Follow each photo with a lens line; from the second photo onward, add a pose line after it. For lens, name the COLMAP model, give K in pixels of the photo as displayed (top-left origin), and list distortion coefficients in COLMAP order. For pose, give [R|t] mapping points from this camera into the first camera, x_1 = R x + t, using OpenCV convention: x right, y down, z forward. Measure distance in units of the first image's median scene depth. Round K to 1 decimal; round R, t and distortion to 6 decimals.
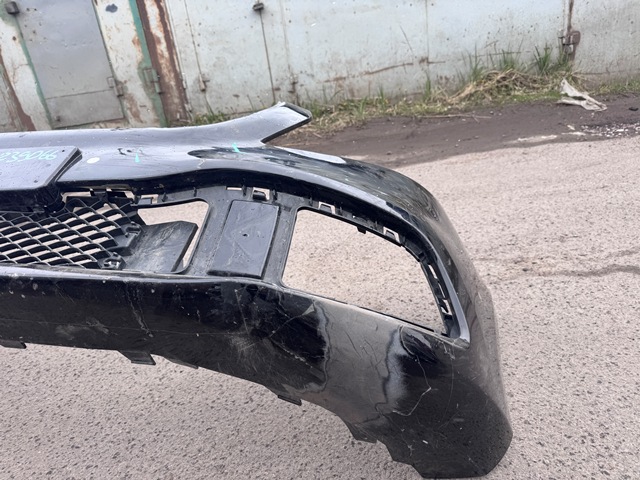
lens RADIAL K [[458.4, 0, 320.0], [0, 458.4, 240.0], [0, 0, 1]] dist [0.024087, -0.033434]
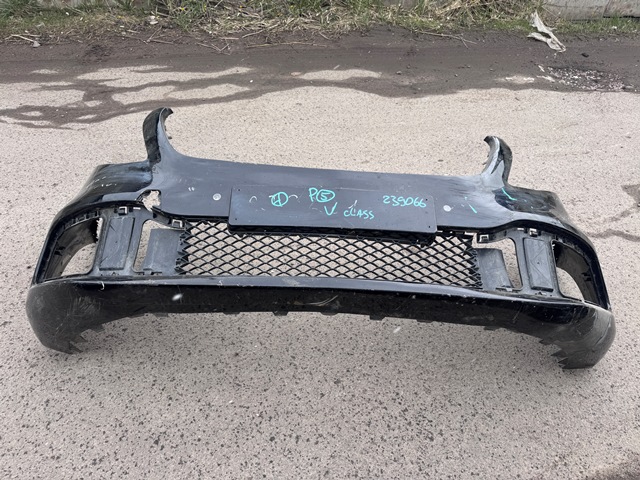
lens RADIAL K [[448.6, 0, 320.0], [0, 448.6, 240.0], [0, 0, 1]] dist [0.039461, -0.040425]
pose [[0.965520, 0.030801, 0.258499, -0.745835], [-0.110331, 0.947801, 0.299165, -0.274230], [-0.235791, -0.317370, 0.918520, -0.215181]]
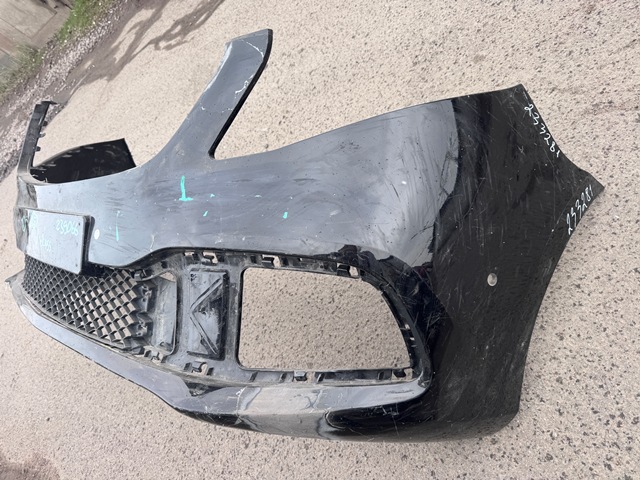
lens RADIAL K [[449.6, 0, 320.0], [0, 449.6, 240.0], [0, 0, 1]] dist [0.043336, -0.053823]
pose [[0.834907, -0.019406, -0.550049, 0.349647], [0.395503, 0.716160, 0.575059, -0.337298], [0.382763, -0.697667, 0.605602, 0.283204]]
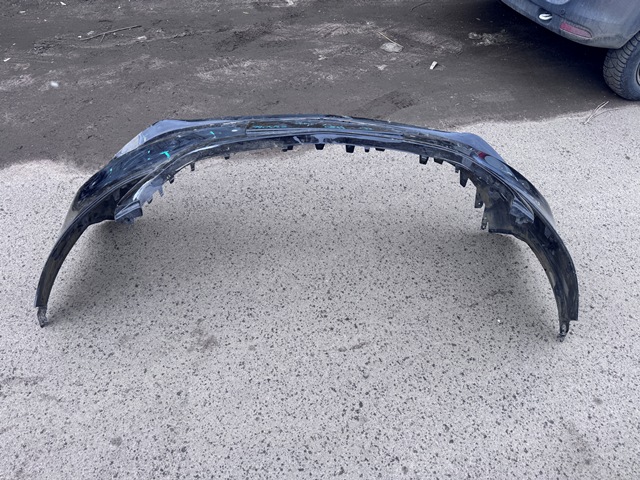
lens RADIAL K [[448.6, 0, 320.0], [0, 448.6, 240.0], [0, 0, 1]] dist [0.039461, -0.040425]
pose [[-0.977391, 0.193299, -0.085686, -0.329958], [-0.020013, 0.318857, 0.947592, -1.078303], [0.210490, 0.927882, -0.307779, 1.199145]]
